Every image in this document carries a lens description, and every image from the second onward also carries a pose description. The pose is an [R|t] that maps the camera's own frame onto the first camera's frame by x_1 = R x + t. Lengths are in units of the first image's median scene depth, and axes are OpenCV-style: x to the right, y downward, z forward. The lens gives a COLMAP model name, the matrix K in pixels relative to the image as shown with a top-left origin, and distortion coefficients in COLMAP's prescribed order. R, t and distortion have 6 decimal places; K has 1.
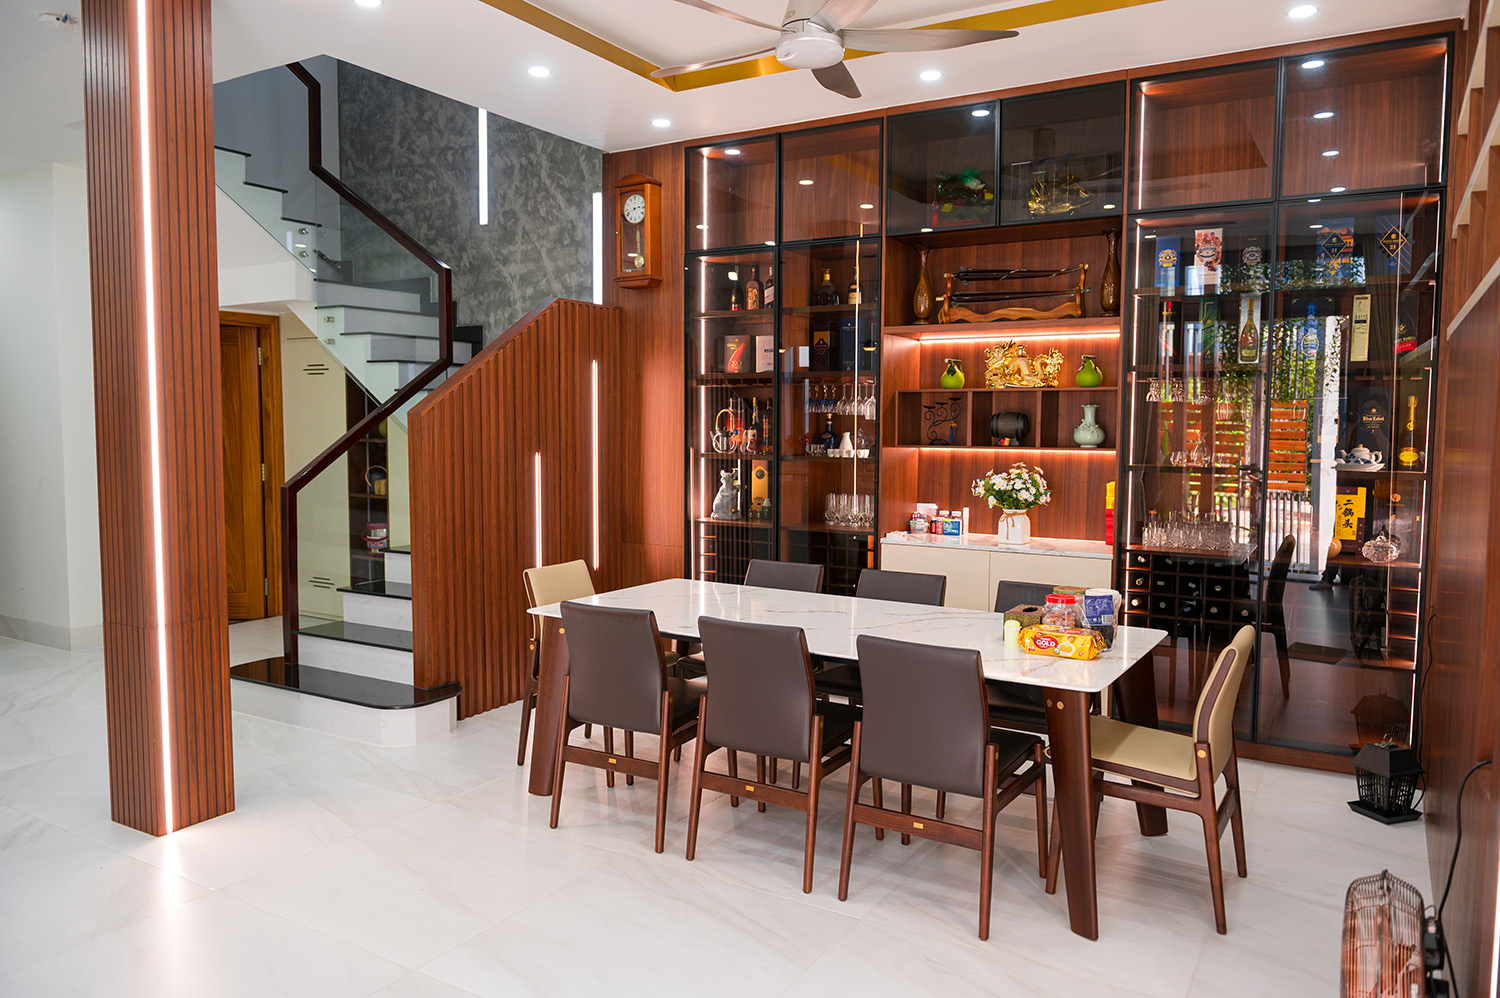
lens RADIAL K [[1050.4, 0, 750.0], [0, 1050.4, 499.0], [0, 0, 1]] dist [-0.009056, -0.006037]
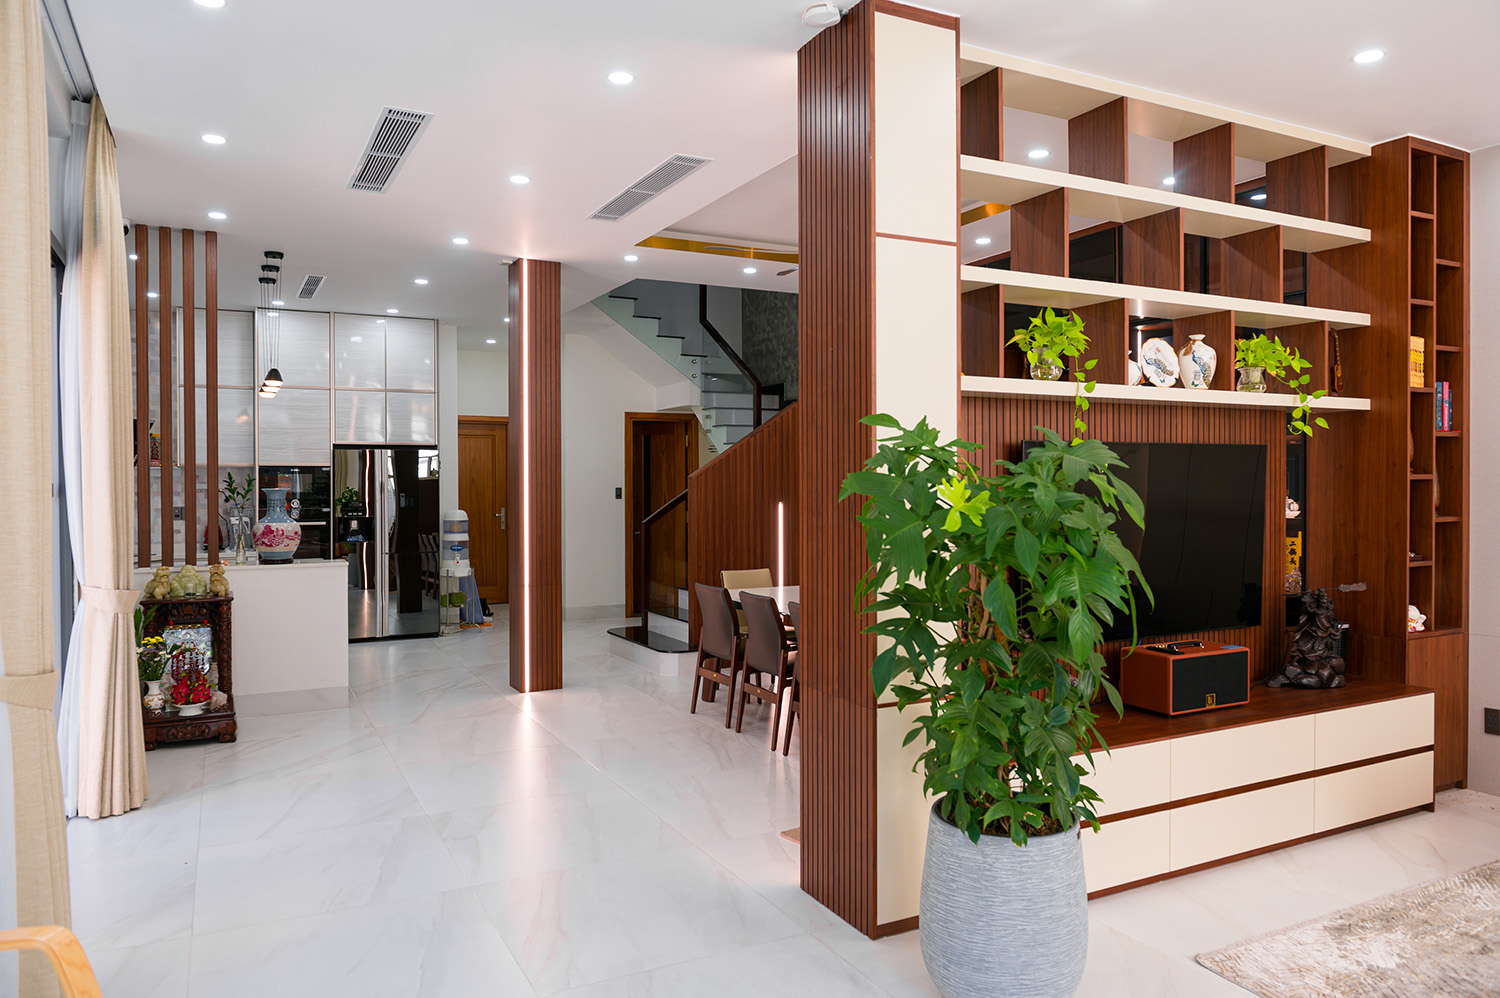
lens RADIAL K [[1016.5, 0, 750.0], [0, 1016.5, 499.0], [0, 0, 1]] dist [-0.004233, -0.001701]
pose [[0.850484, 0.002773, -0.525993, 0.535541], [-0.033306, 0.998263, -0.048590, 0.024277], [0.524945, 0.058844, 0.849099, -0.280169]]
